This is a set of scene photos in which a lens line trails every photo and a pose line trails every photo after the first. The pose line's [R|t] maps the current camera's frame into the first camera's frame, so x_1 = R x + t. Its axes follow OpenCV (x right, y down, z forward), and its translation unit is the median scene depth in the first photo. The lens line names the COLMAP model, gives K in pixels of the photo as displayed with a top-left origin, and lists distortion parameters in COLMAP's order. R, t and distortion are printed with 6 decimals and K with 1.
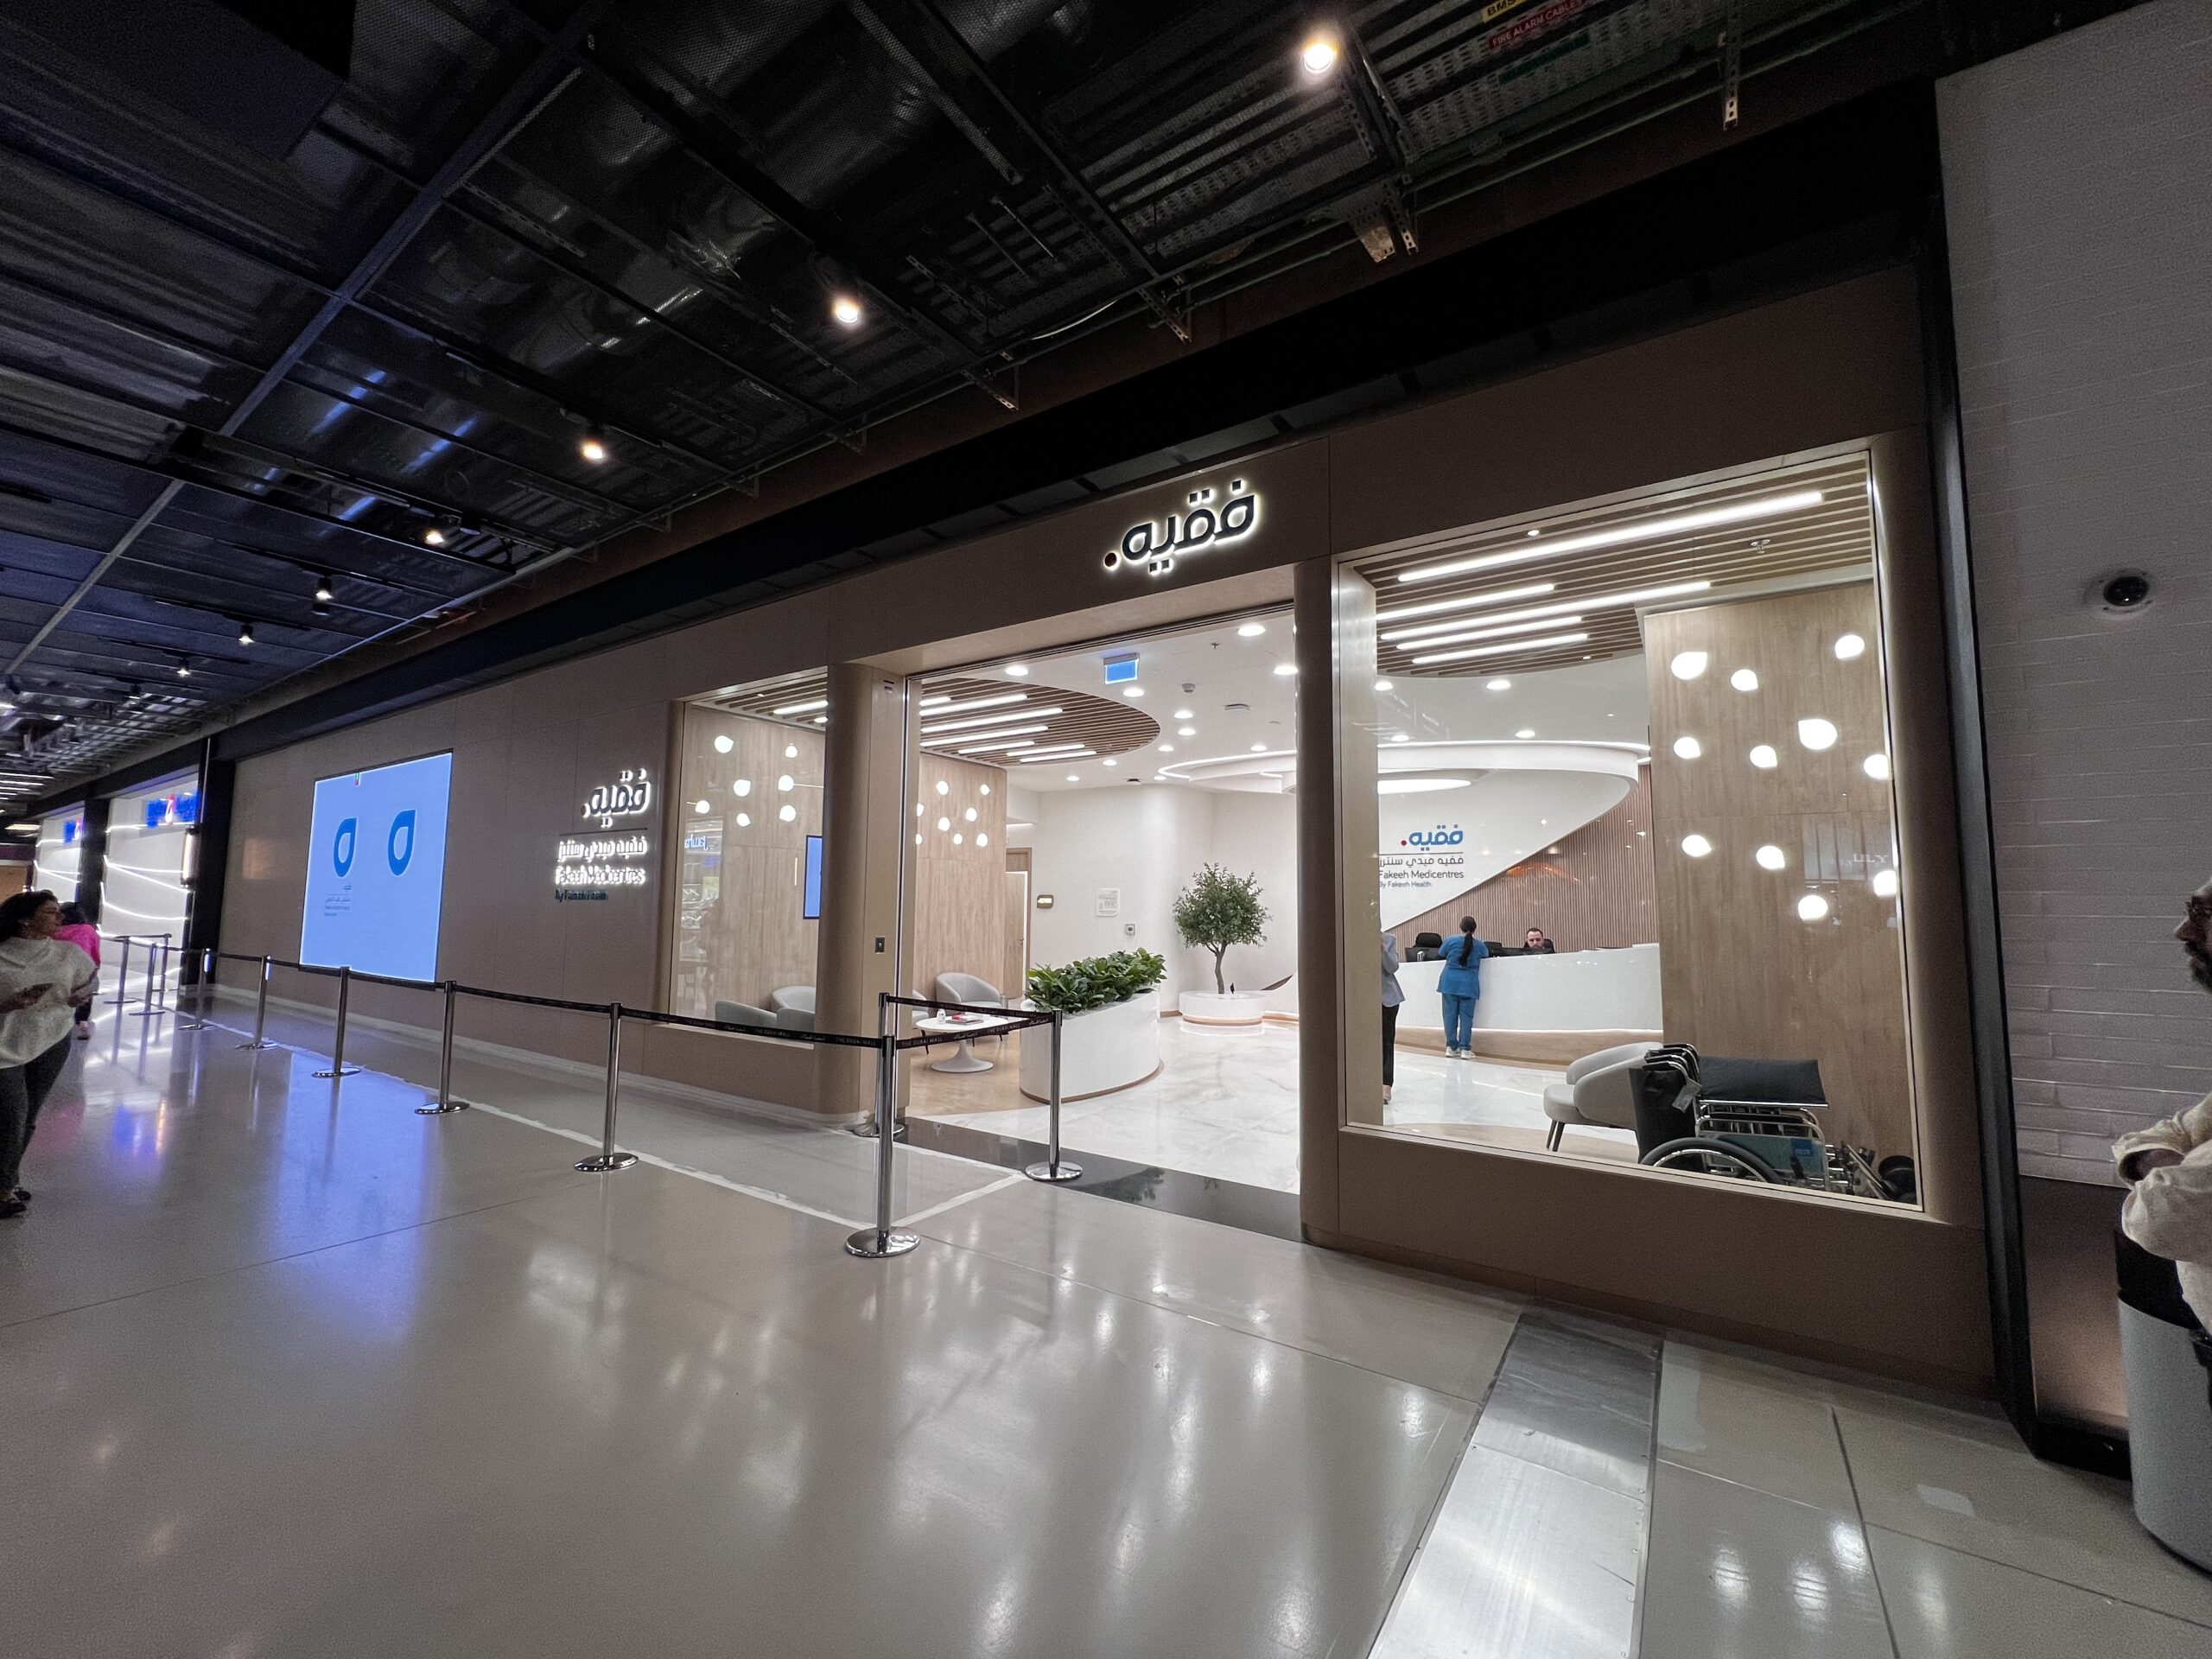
lens RADIAL K [[871.3, 0, 1106.0], [0, 871.3, 829.5], [0, 0, 1]] dist [-0.001598, 0.006250]
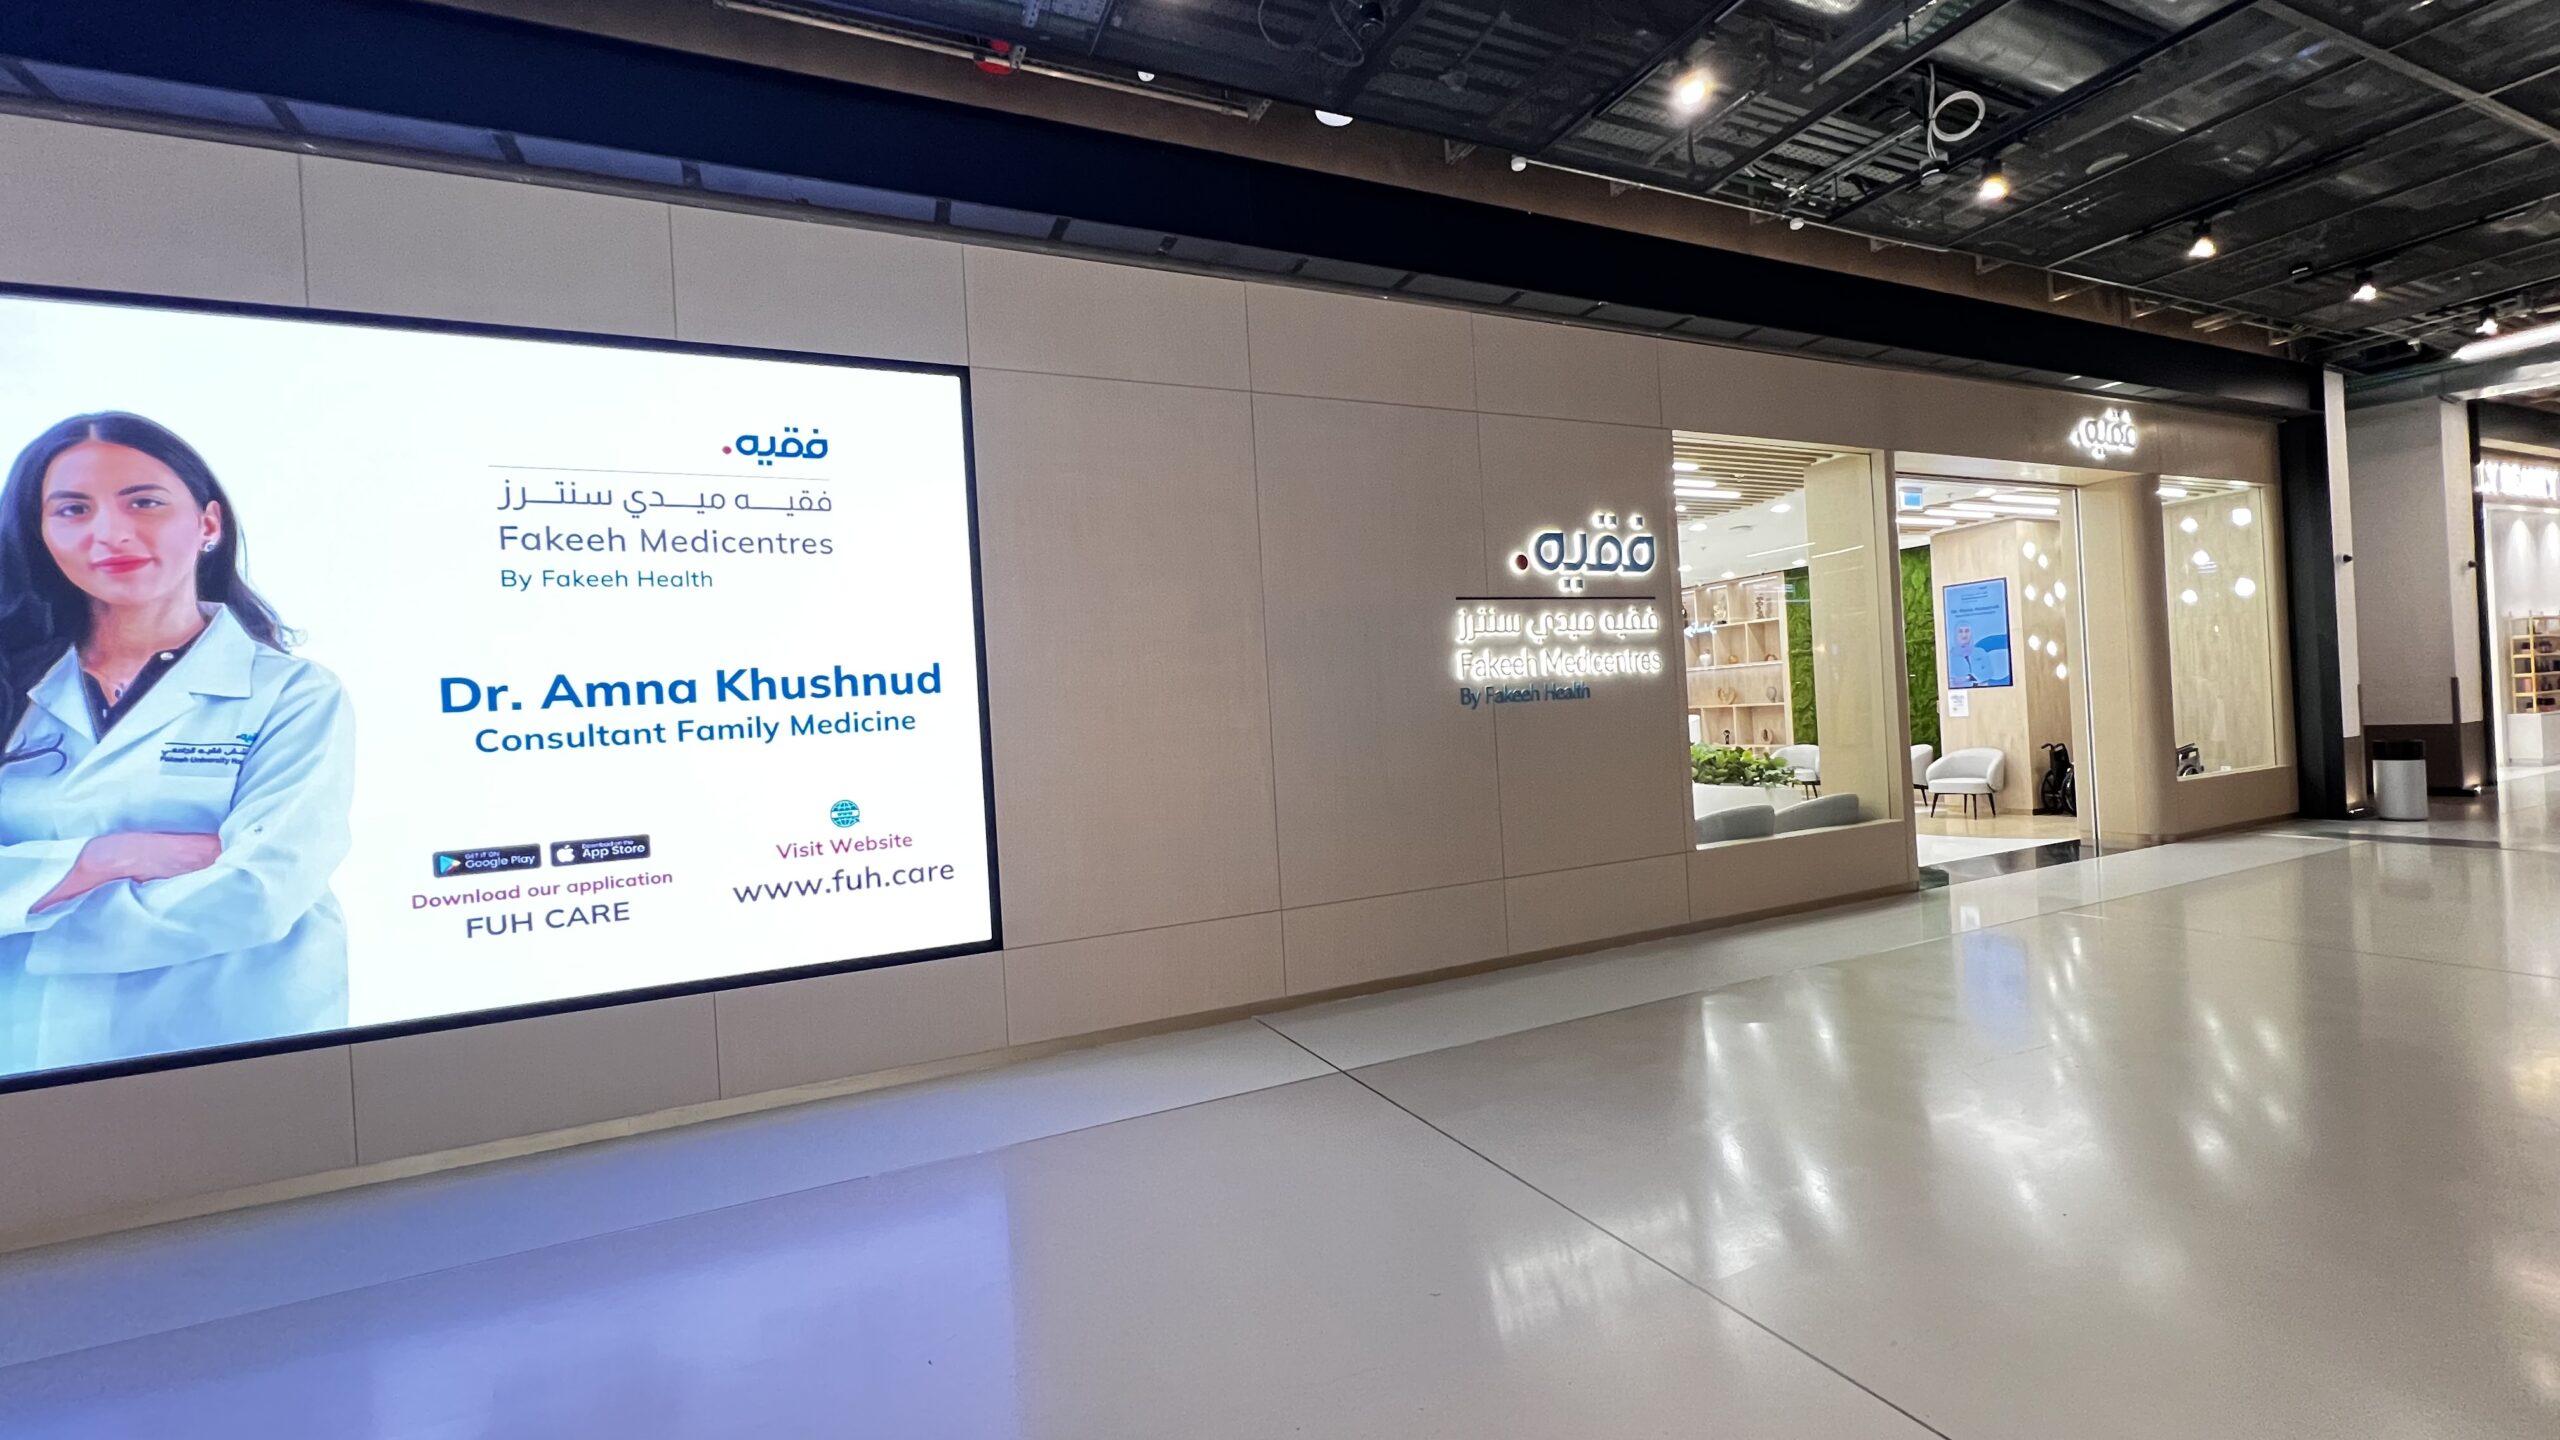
lens RADIAL K [[1030.0, 0, 1280.0], [0, 1030.0, 720.0], [0, 0, 1]] dist [-0.000594, -0.000060]
pose [[0.511872, -0.039259, 0.858164, -2.195203], [-0.012738, 0.998499, 0.053277, 0.091098], [-0.858967, -0.038202, 0.510603, 1.257252]]
